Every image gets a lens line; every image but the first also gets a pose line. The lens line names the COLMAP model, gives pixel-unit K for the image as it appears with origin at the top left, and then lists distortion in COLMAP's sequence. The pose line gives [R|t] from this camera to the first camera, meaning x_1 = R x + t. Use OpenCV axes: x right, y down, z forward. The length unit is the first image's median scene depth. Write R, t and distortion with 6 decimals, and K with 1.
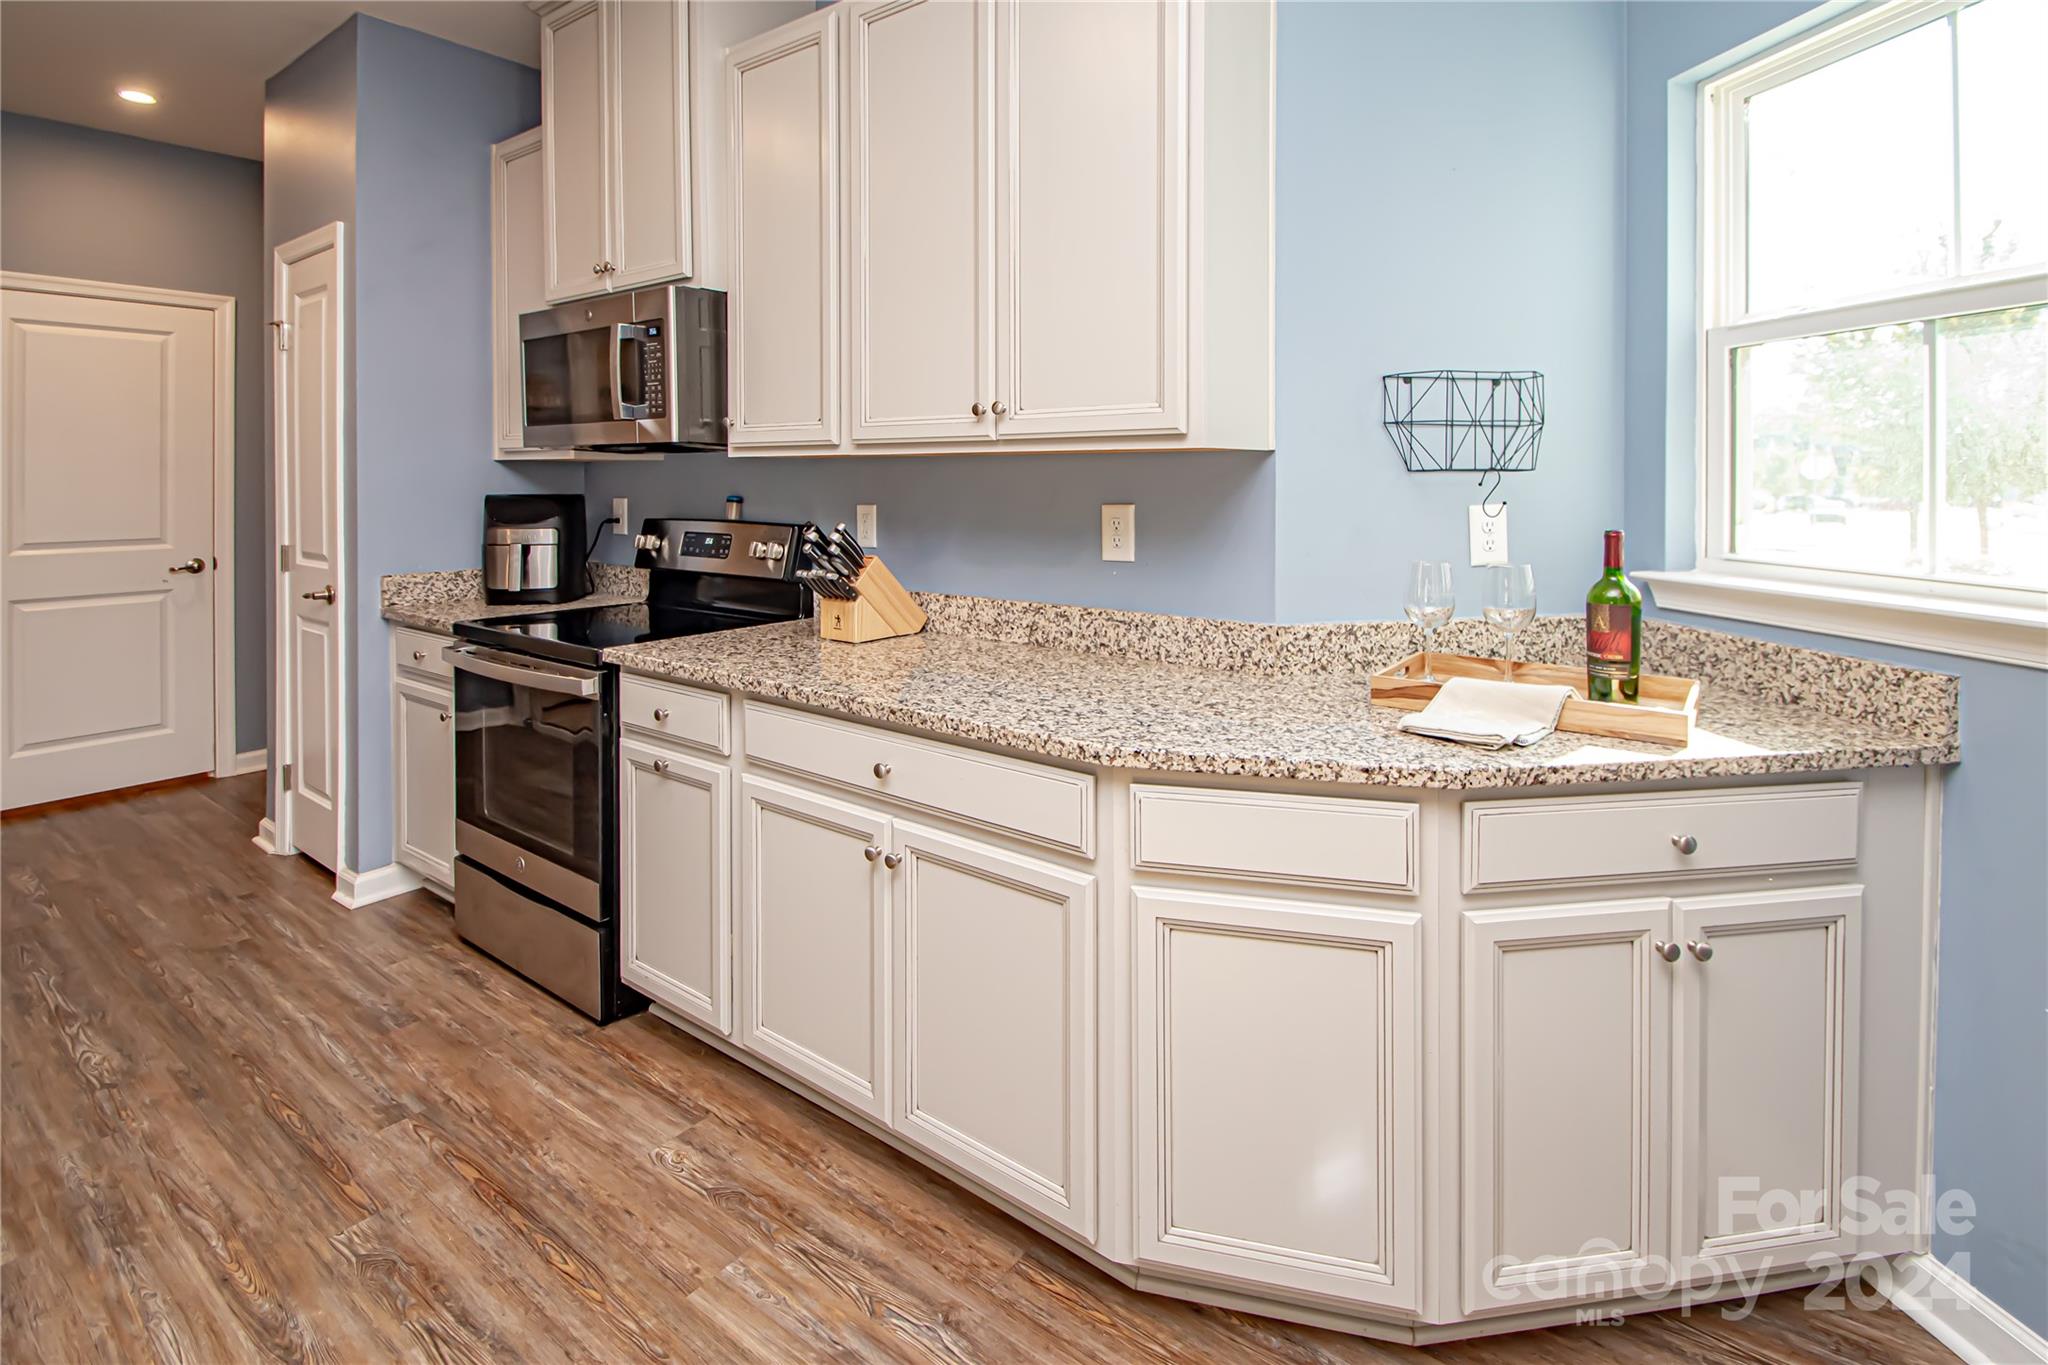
lens RADIAL K [[1018.2, 0, 988.4], [0, 1018.2, 473.5], [0, 0, 1]] dist [-0.001813, -0.002796]
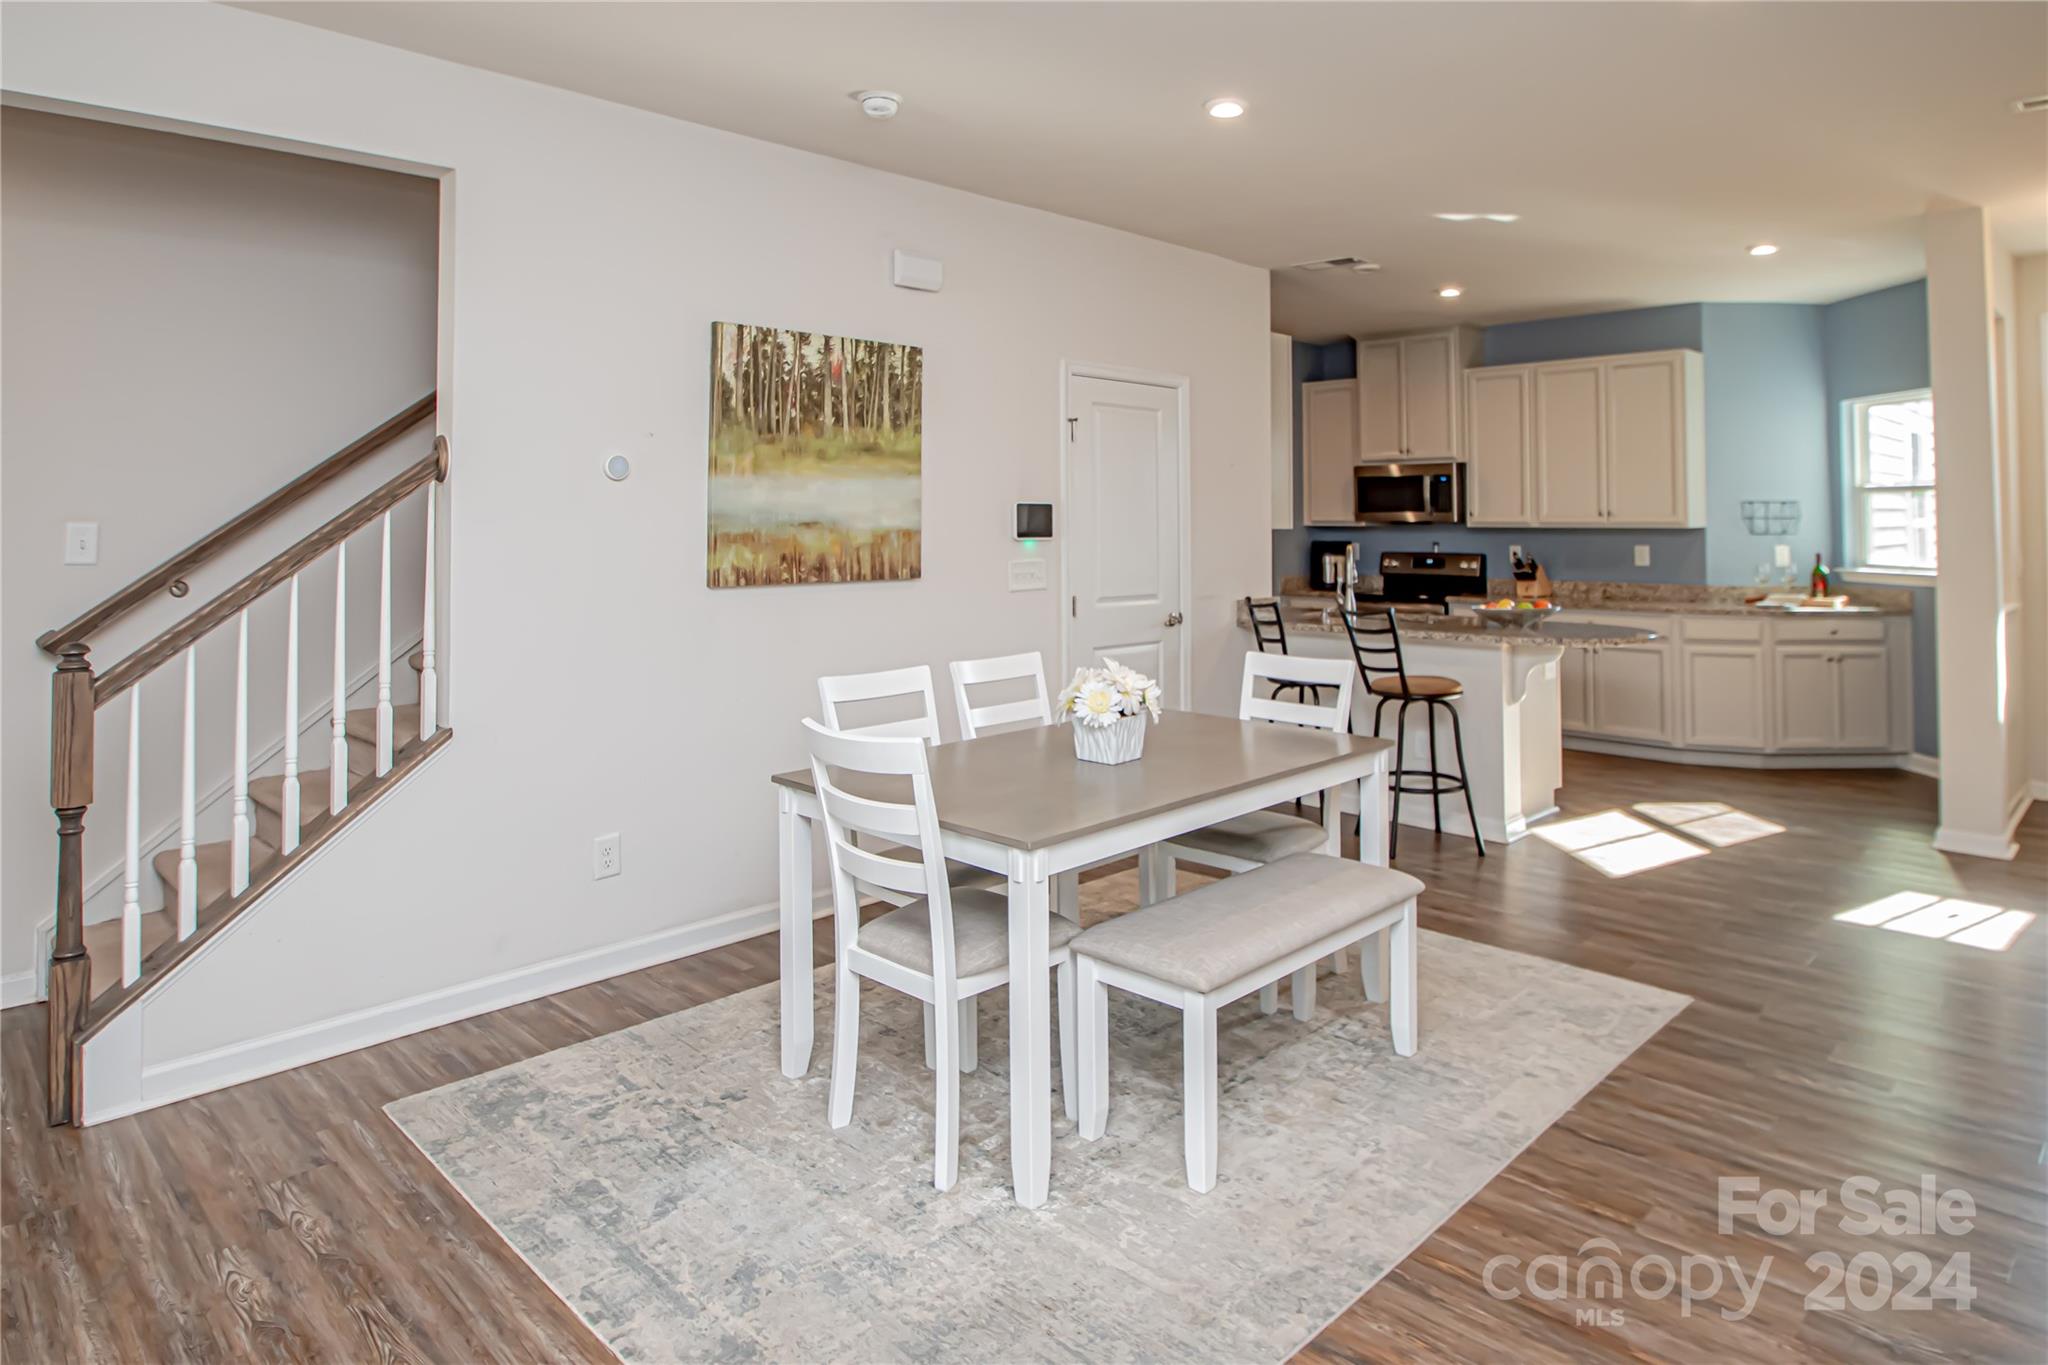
lens RADIAL K [[1233.7, 0, 1049.7], [0, 1233.7, 499.2], [0, 0, 1]] dist [0.009212, -0.003992]
pose [[0.995681, -0.007379, -0.092550, -1.326716], [0.006562, 0.999937, -0.009121, -0.085181], [0.092612, 0.008474, 0.995666, -2.851592]]
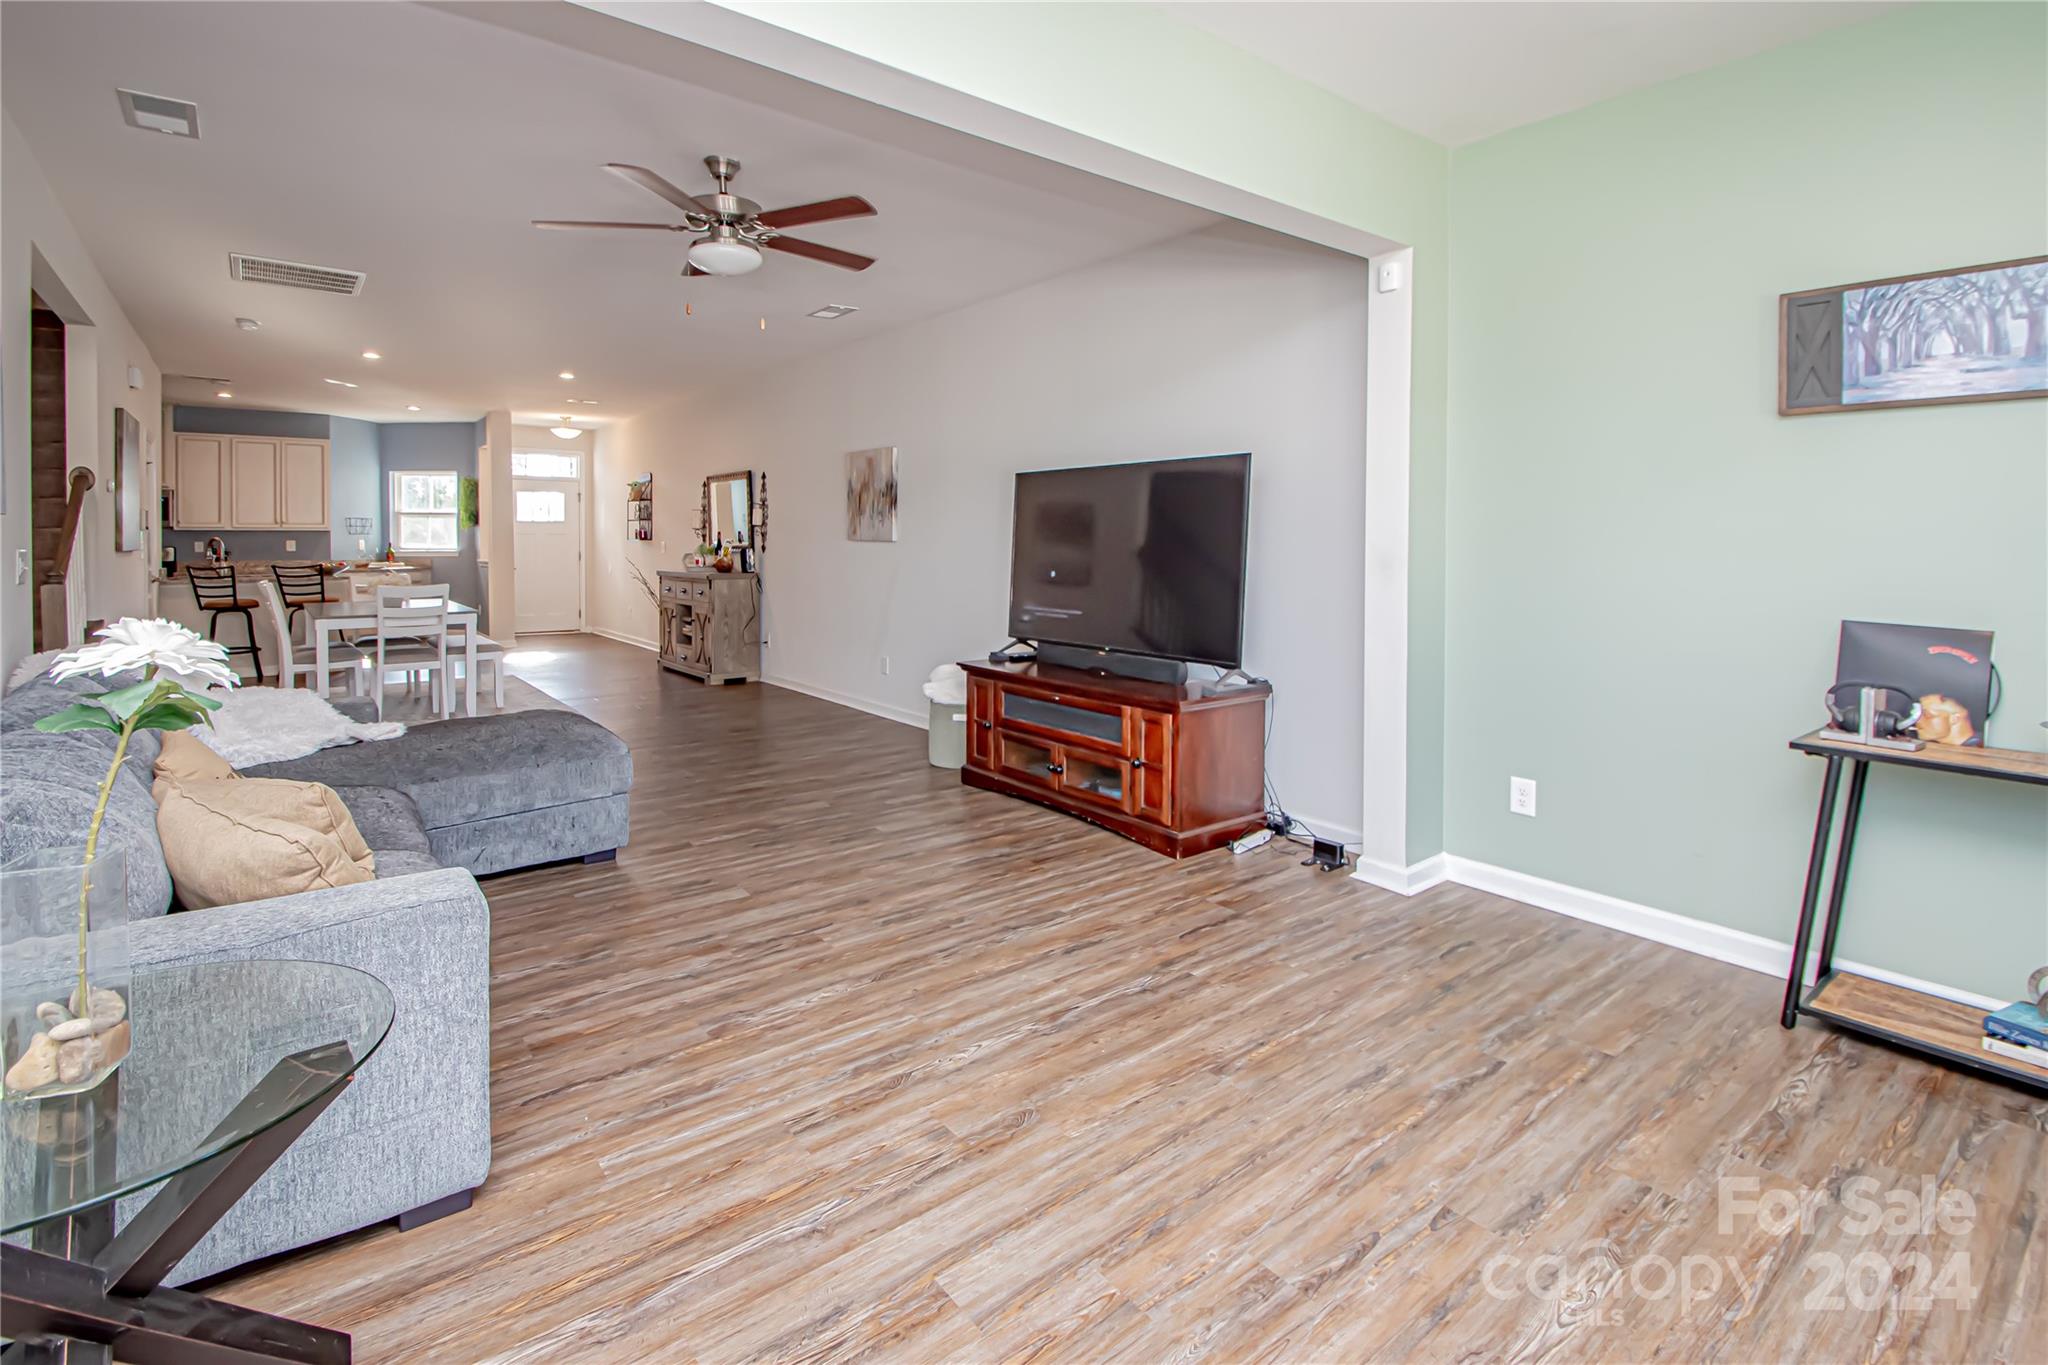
lens RADIAL K [[1018.2, 0, 1139.8], [0, 1018.2, 539.8], [0, 0, 1]] dist [-0.001813, -0.002796]
pose [[0.141344, -0.005612, 0.989945, -4.943229], [-0.004491, 0.999970, 0.006310, -0.025405], [-0.989950, -0.005338, 0.141314, -4.529816]]
